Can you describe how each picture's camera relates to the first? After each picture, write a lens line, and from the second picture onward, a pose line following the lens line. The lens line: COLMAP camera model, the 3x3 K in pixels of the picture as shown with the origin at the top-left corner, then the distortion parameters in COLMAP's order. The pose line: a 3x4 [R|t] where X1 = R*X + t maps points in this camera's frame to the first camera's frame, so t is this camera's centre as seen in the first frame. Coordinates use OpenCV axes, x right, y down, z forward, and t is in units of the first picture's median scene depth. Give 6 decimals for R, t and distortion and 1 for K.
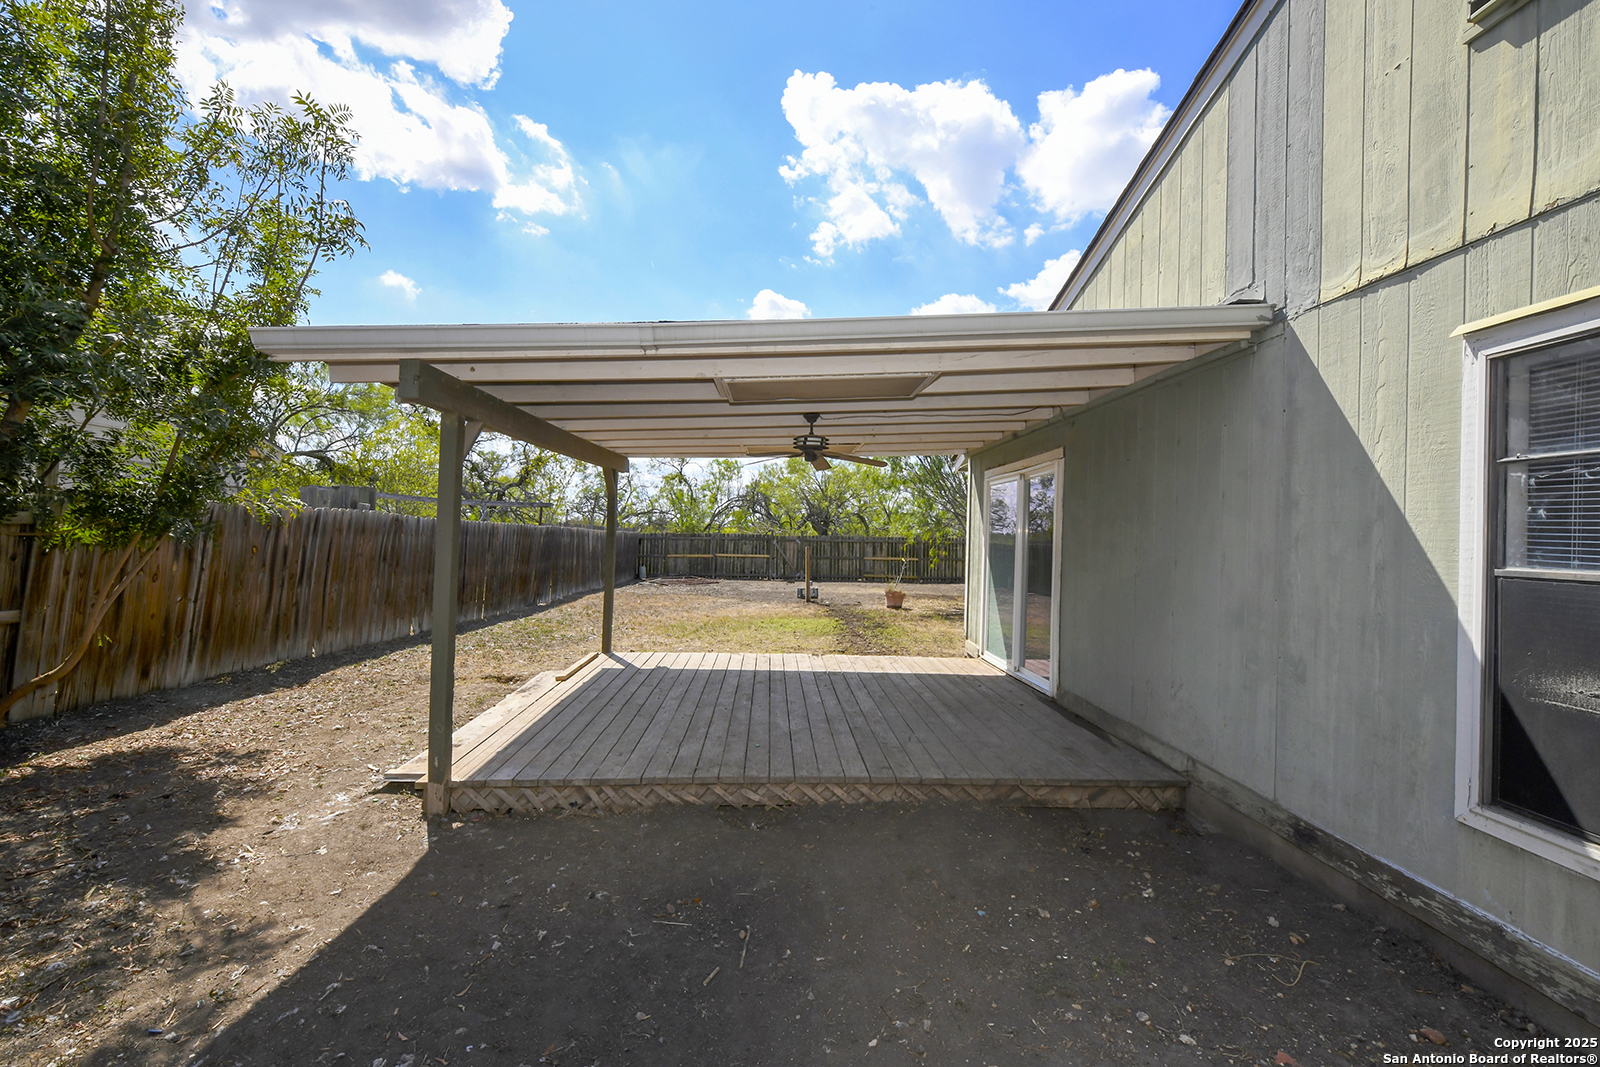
lens RADIAL K [[652.6, 0, 796.8], [0, 652.6, 537.0], [0, 0, 1]] dist [0.004180, 0.001915]
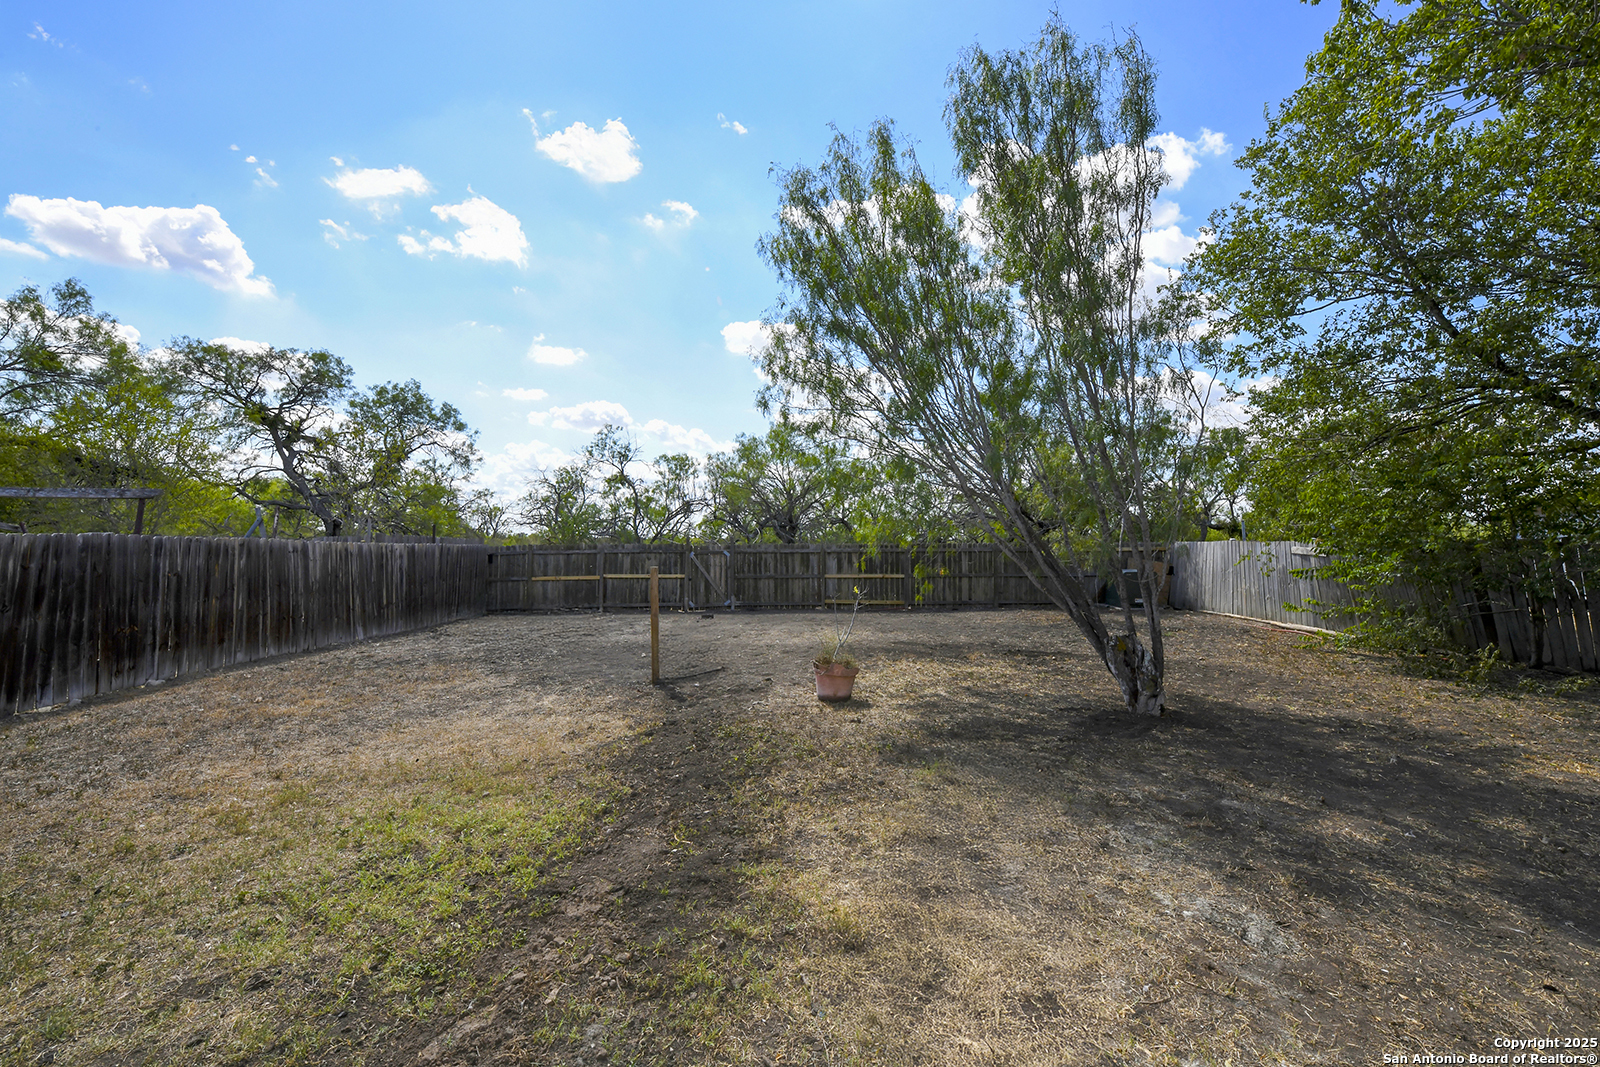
lens RADIAL K [[652.6, 0, 792.0], [0, 652.6, 526.2], [0, 0, 1]] dist [0.004180, 0.001915]
pose [[0.999790, -0.020216, -0.003439, 0.072816], [0.020090, 0.999238, -0.033449, 0.002543], [0.004112, 0.033373, 0.999434, 0.322051]]
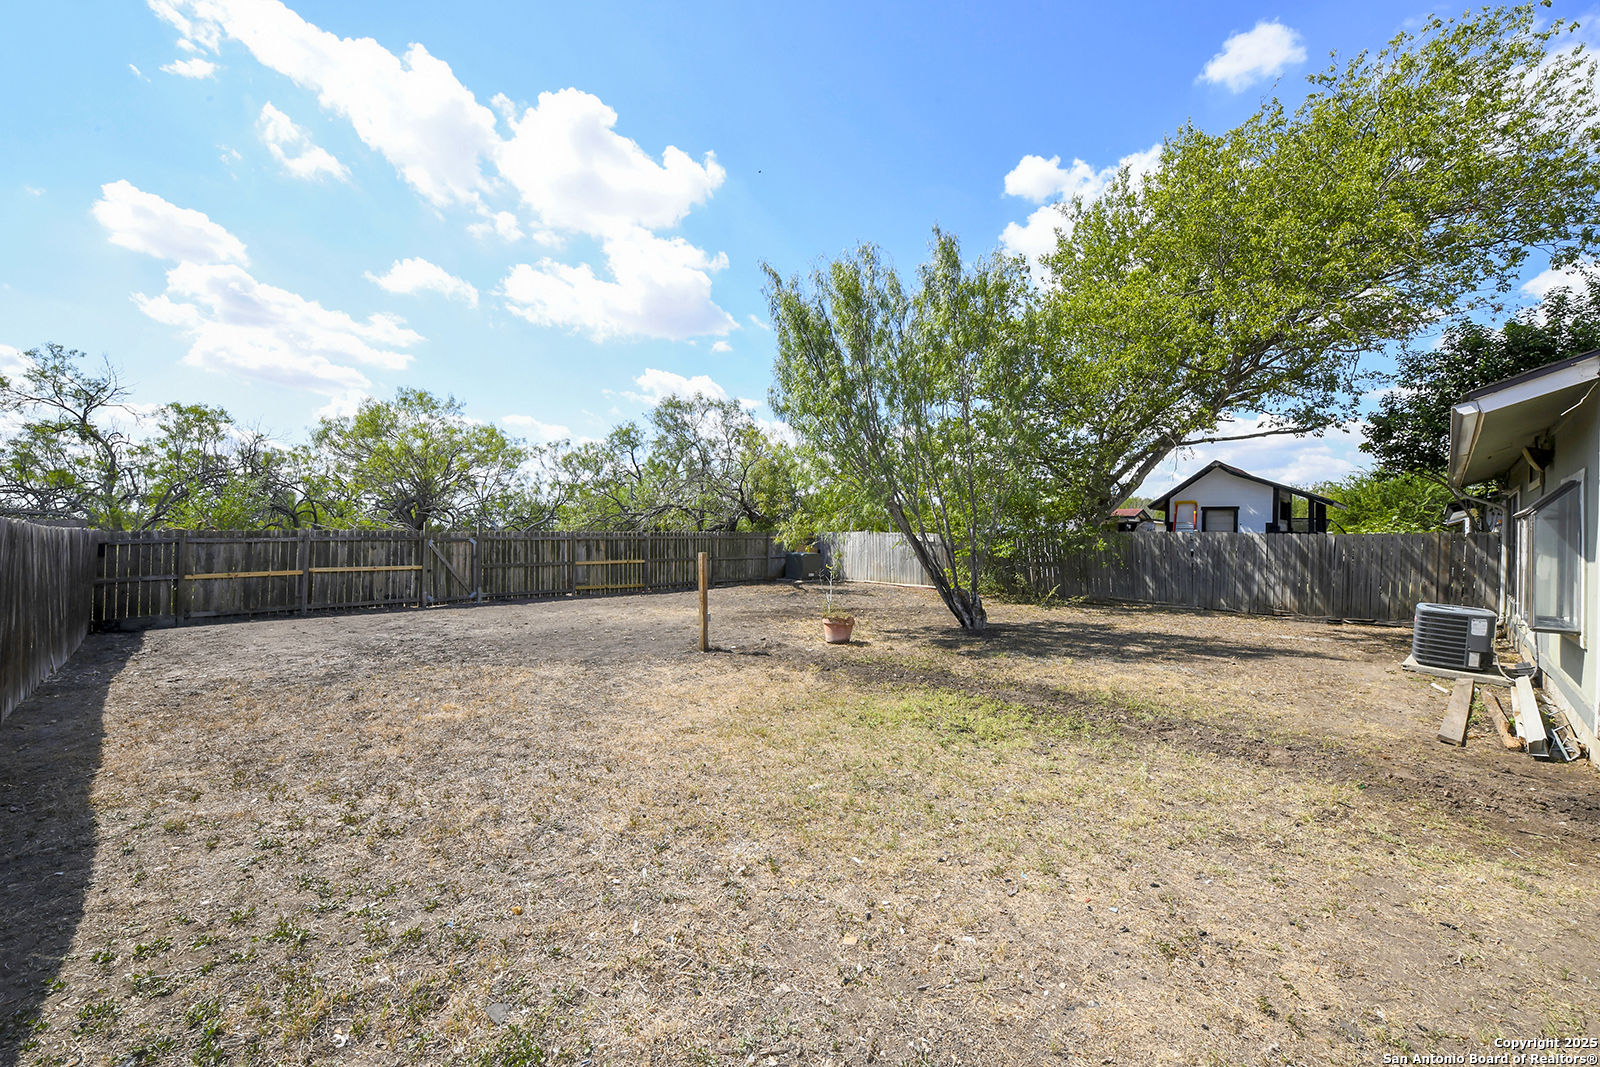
lens RADIAL K [[652.6, 0, 808.7], [0, 652.6, 535.0], [0, 0, 1]] dist [0.004180, 0.001915]
pose [[0.738655, -0.017680, 0.673852, -0.181154], [0.012245, 0.999843, 0.012810, -0.002929], [-0.673973, -0.001211, 0.738755, 0.326328]]
